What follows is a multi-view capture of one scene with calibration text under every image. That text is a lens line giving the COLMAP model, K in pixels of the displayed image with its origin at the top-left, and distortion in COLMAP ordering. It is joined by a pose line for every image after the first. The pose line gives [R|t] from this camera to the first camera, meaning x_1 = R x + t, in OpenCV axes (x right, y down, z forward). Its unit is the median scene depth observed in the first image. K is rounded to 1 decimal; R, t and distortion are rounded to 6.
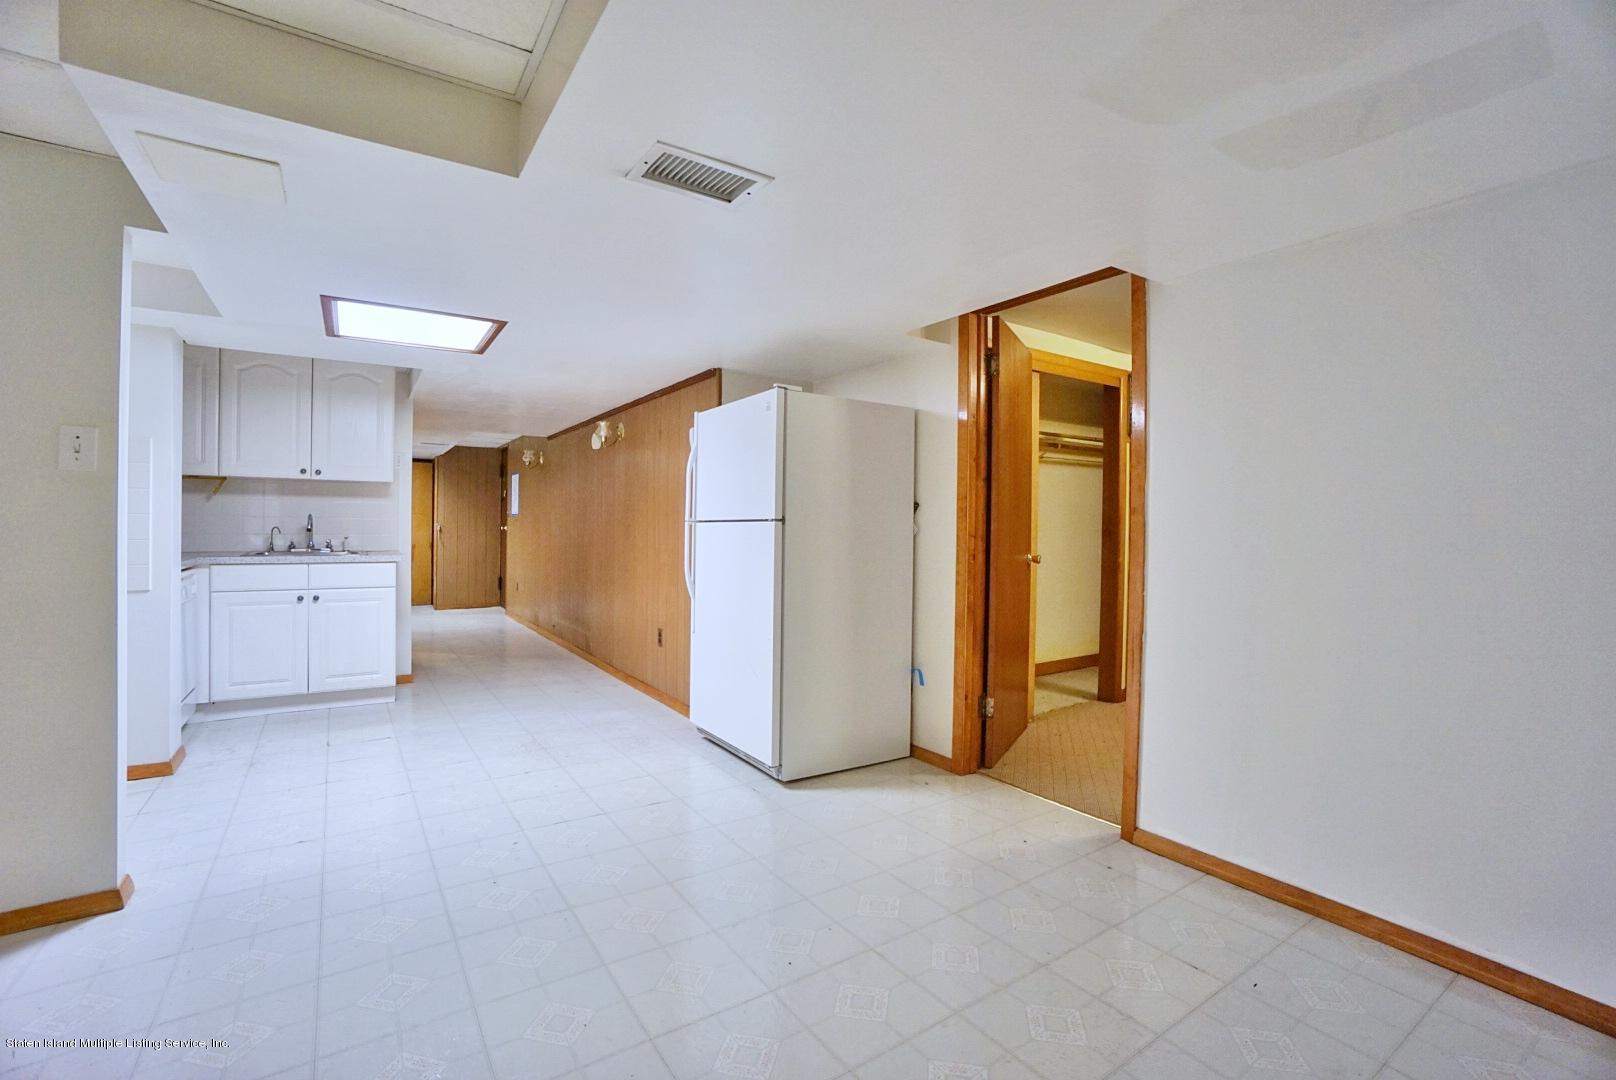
lens RADIAL K [[712.0, 0, 812.3], [0, 712.0, 531.0], [0, 0, 1]] dist [-0.048761, 0.014936]
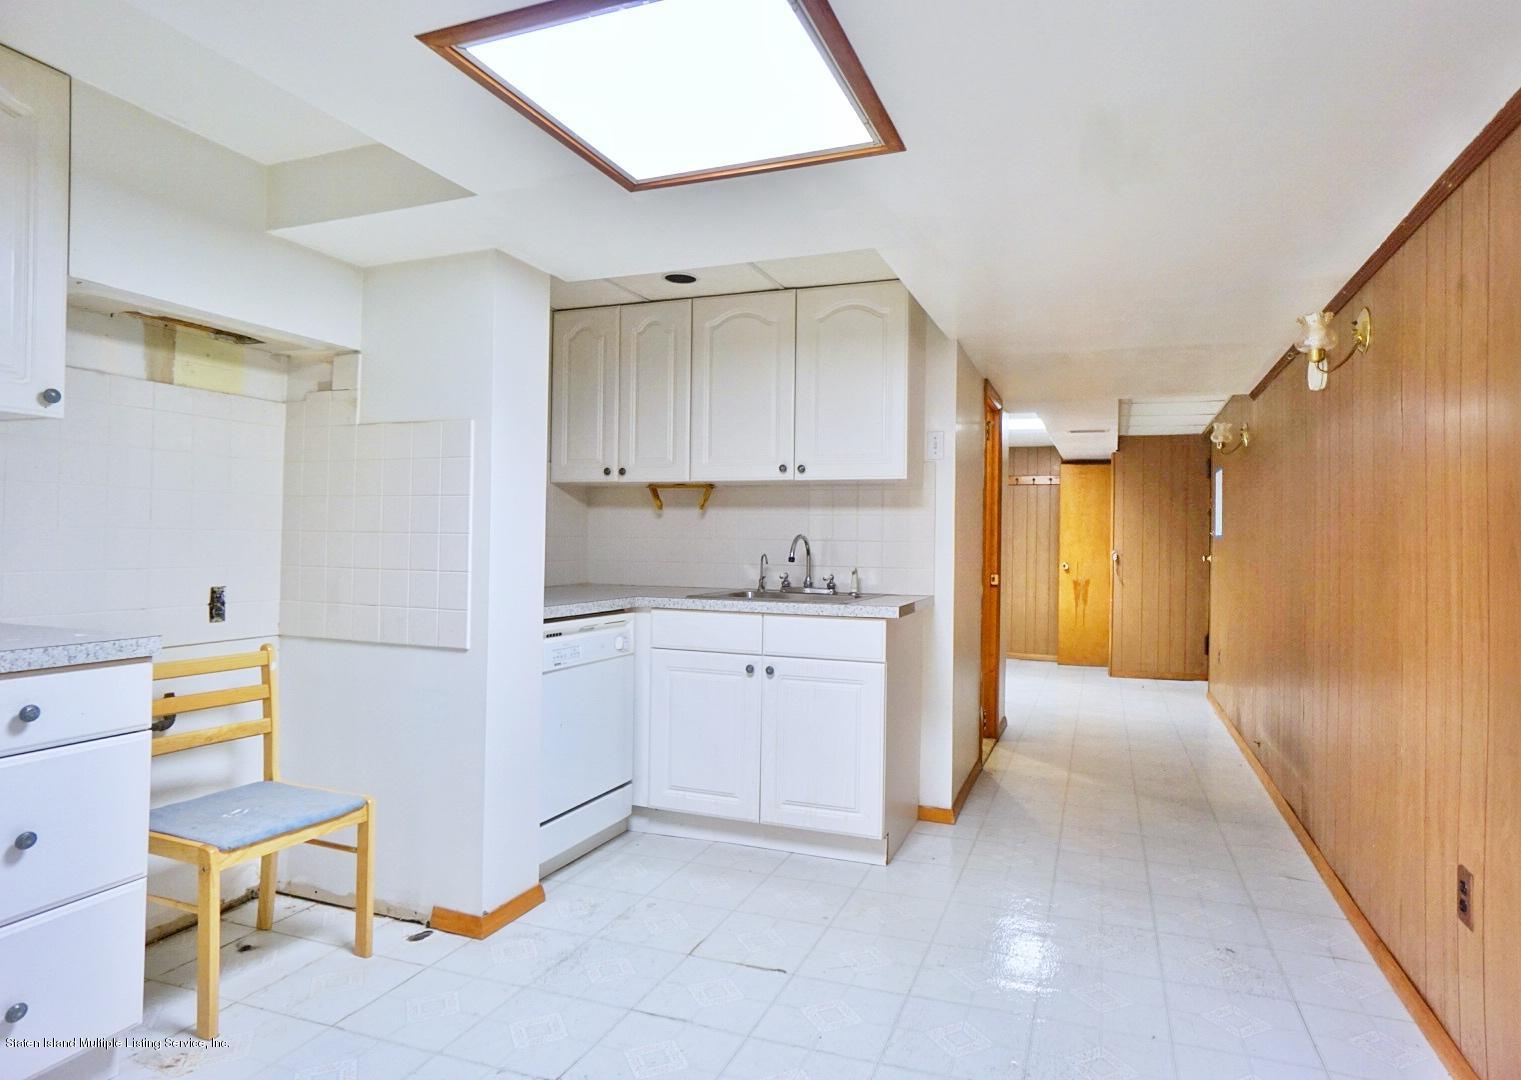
lens RADIAL K [[884.0, 0, 764.7], [0, 884.0, 534.5], [0, 0, 1]] dist [-0.021427, 0.005152]
pose [[0.584032, -0.008438, -0.811687, -0.075559], [-0.015550, 0.999646, -0.021581, -0.006809], [0.811582, 0.025226, 0.583694, 0.511166]]
